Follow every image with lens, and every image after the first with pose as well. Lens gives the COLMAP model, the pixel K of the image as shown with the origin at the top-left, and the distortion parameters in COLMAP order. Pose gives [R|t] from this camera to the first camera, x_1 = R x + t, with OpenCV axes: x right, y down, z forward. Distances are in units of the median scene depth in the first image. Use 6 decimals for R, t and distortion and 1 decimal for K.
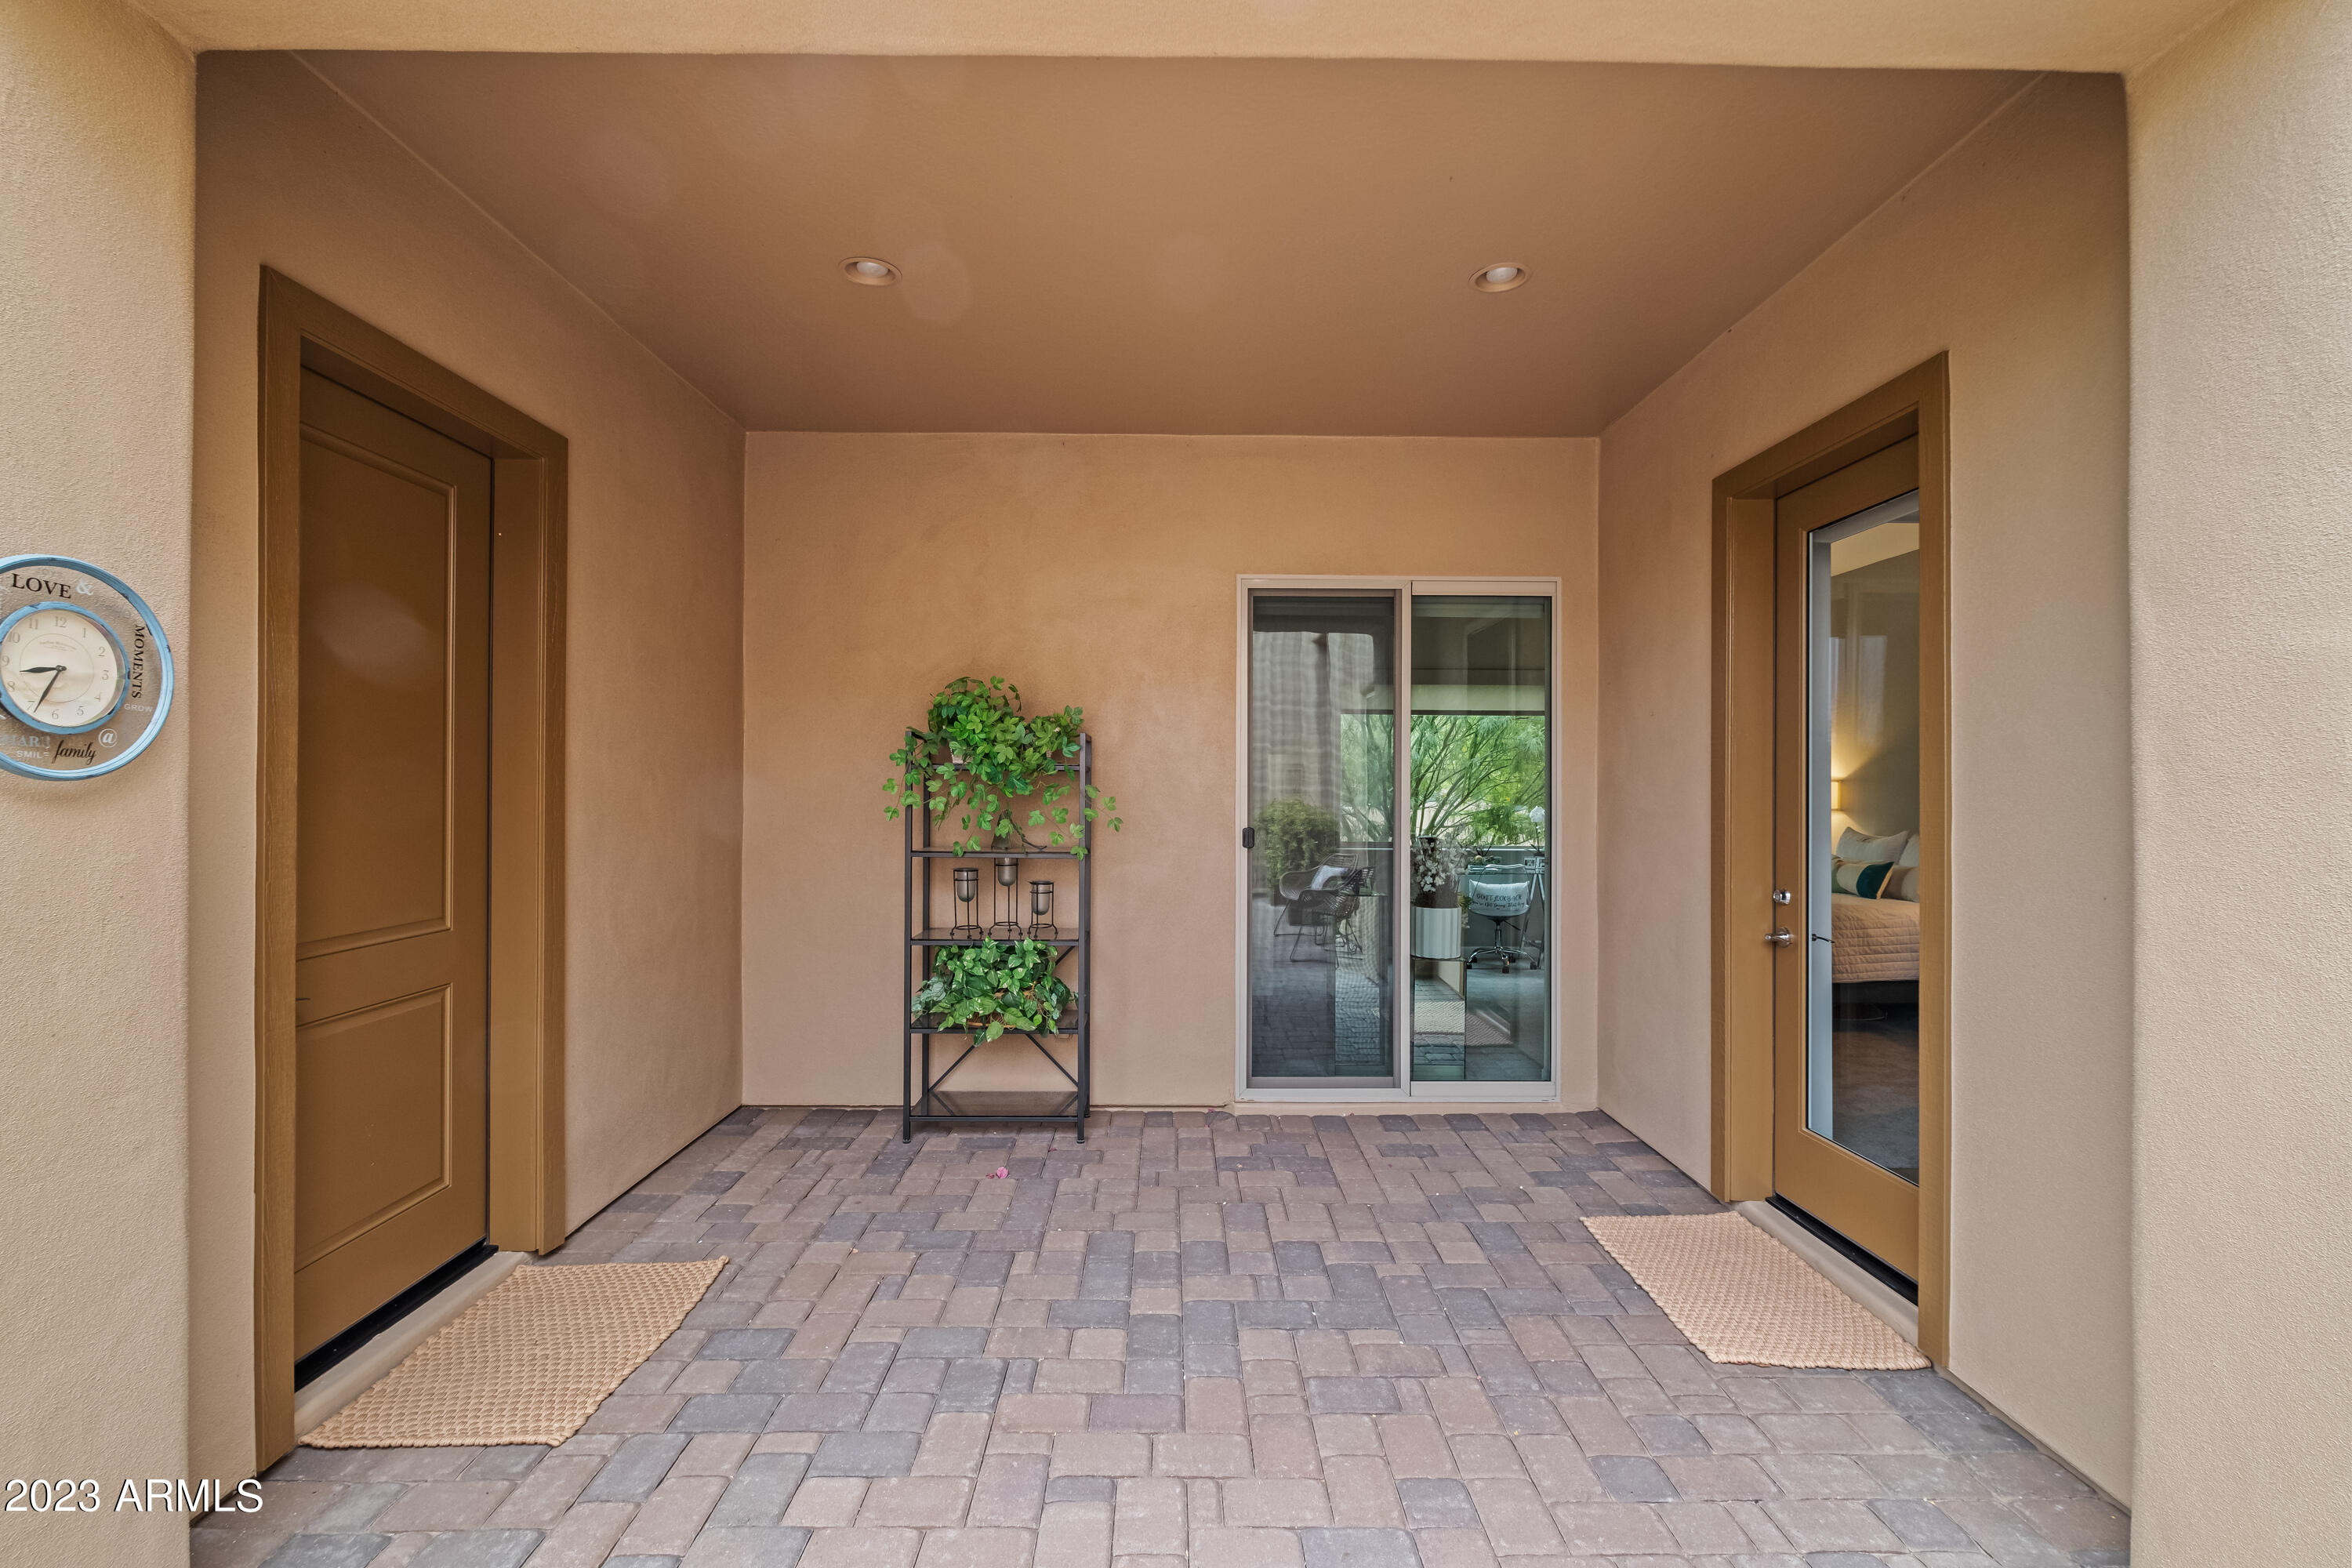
lens RADIAL K [[1050.8, 0, 1176.0], [0, 1050.8, 784.0], [0, 0, 1]] dist [0.002590, 0.000676]
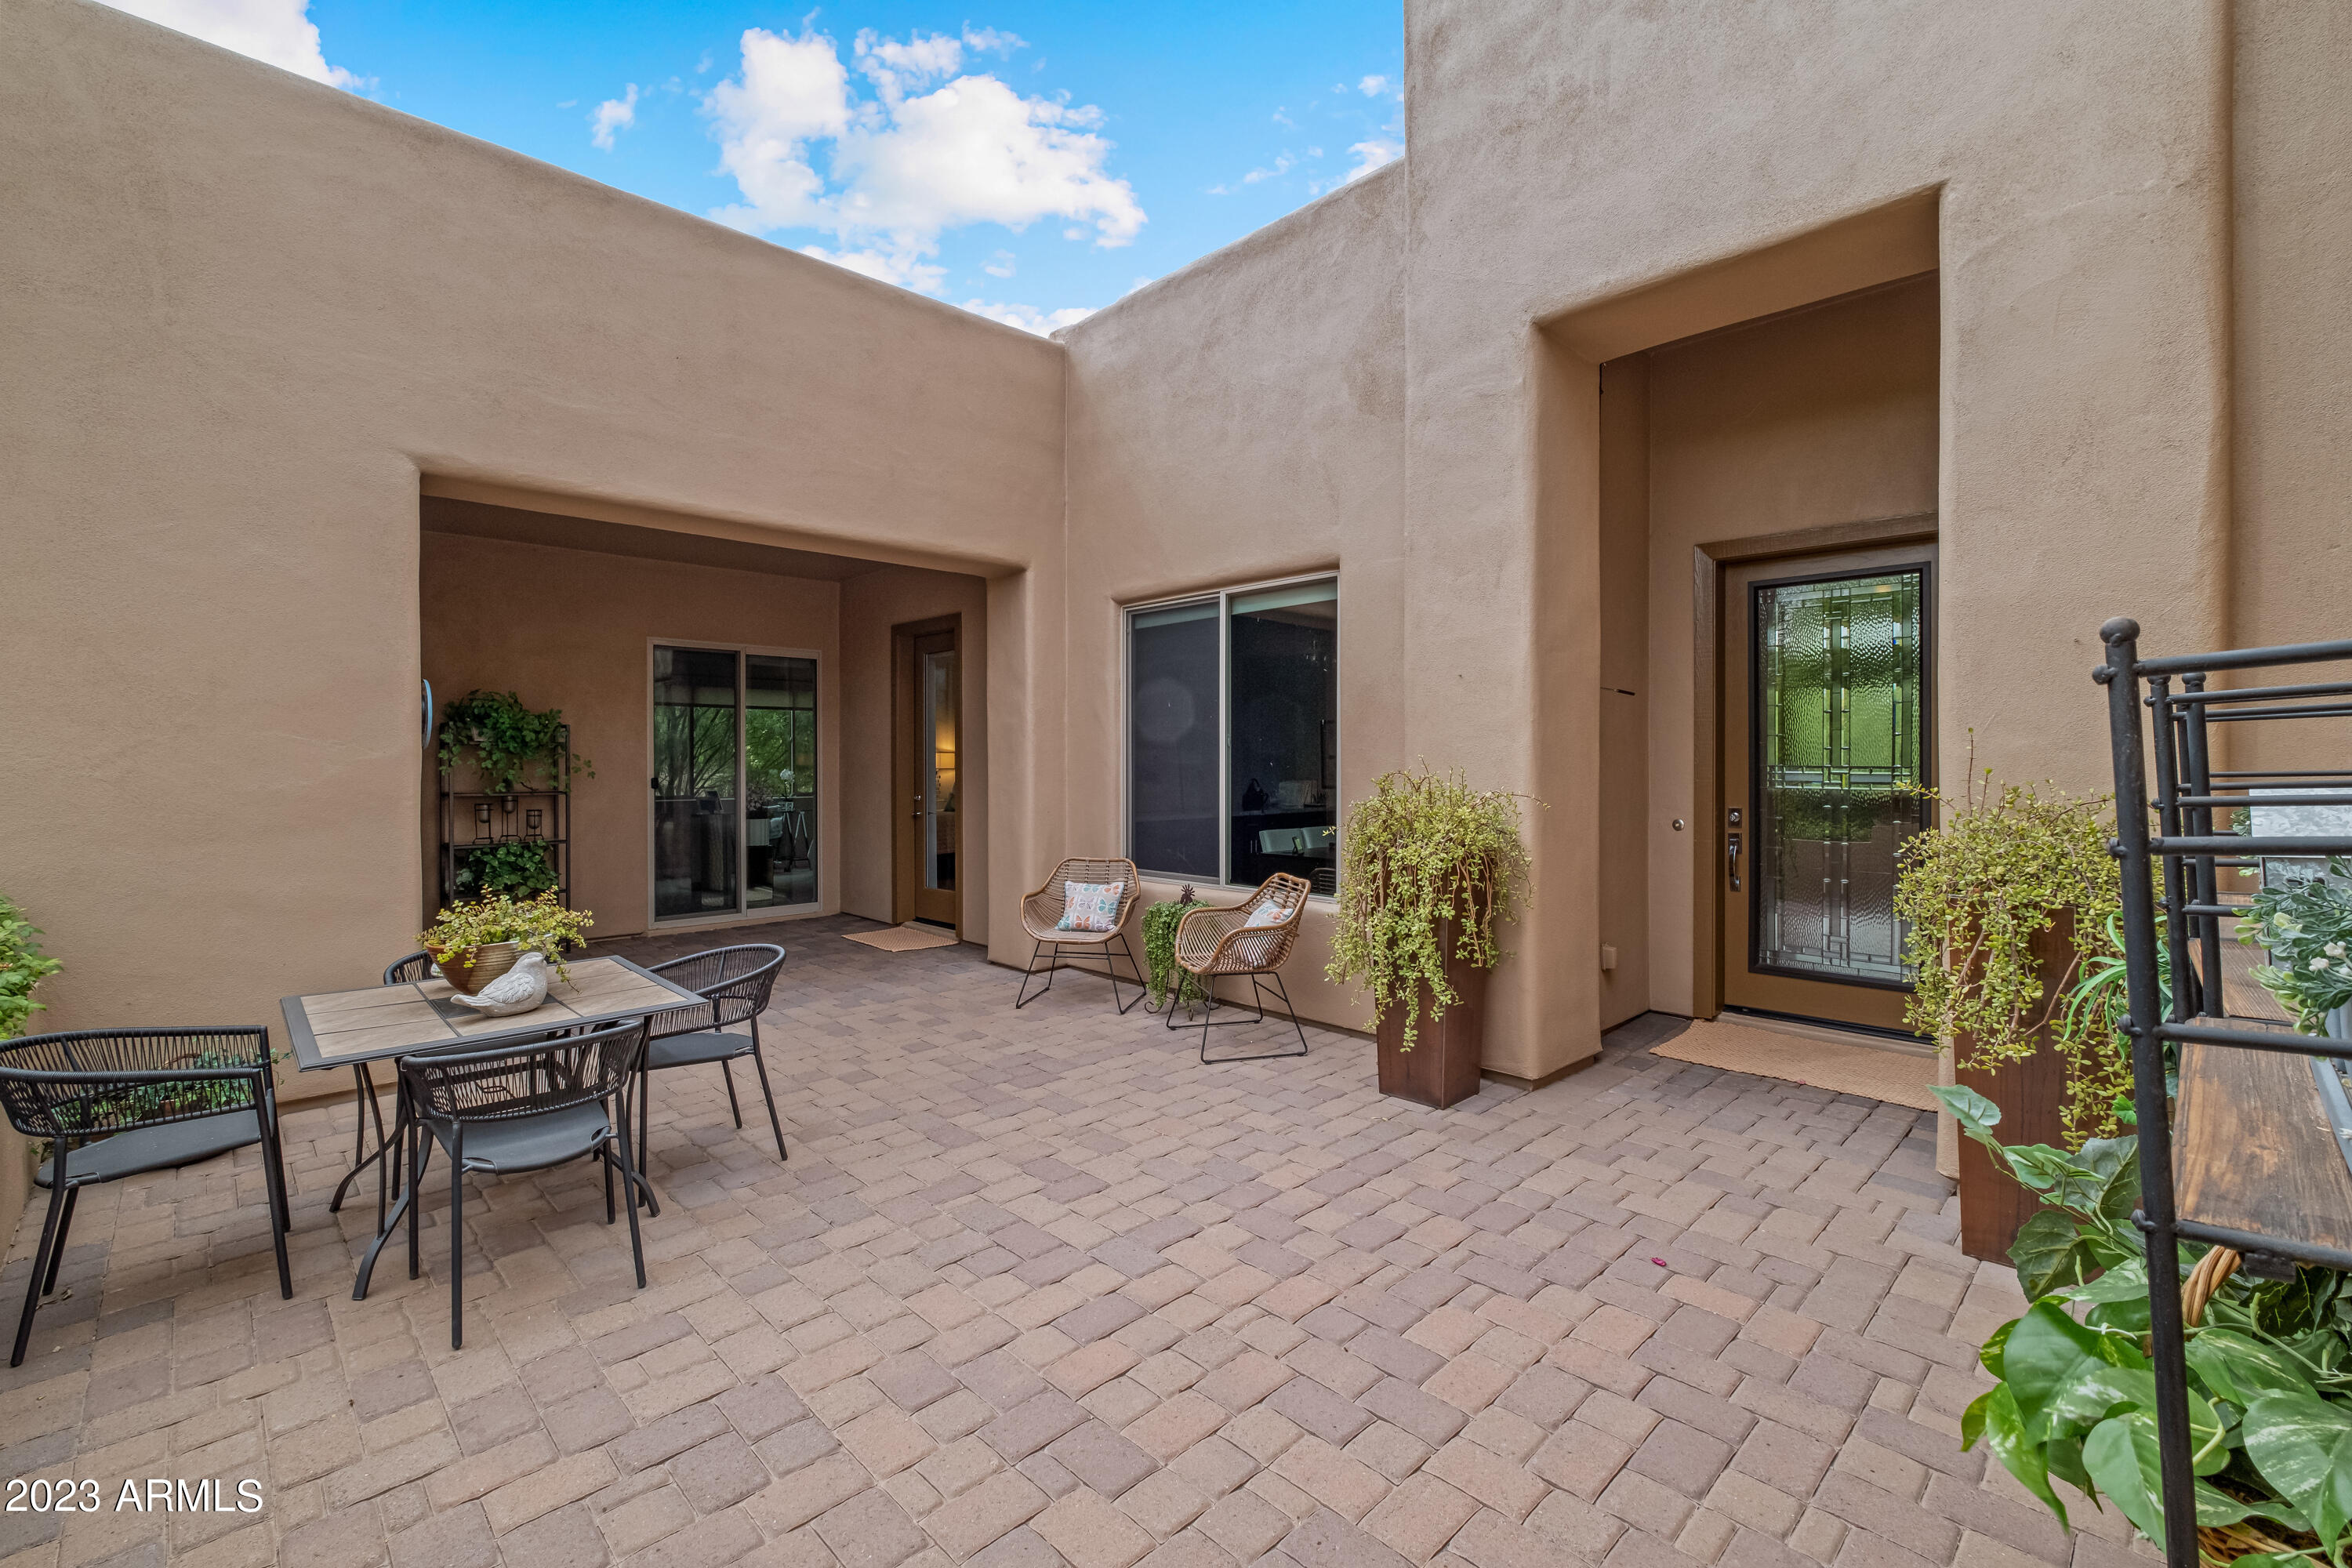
lens RADIAL K [[1007.6, 0, 1175.7], [0, 1007.6, 757.7], [0, 0, 1]] dist [-0.001400, 0.000113]
pose [[0.728377, -0.002663, 0.685172, -0.495119], [0.000704, 0.999995, 0.003138, 0.003247], [-0.685176, -0.001803, 0.728375, -0.933958]]
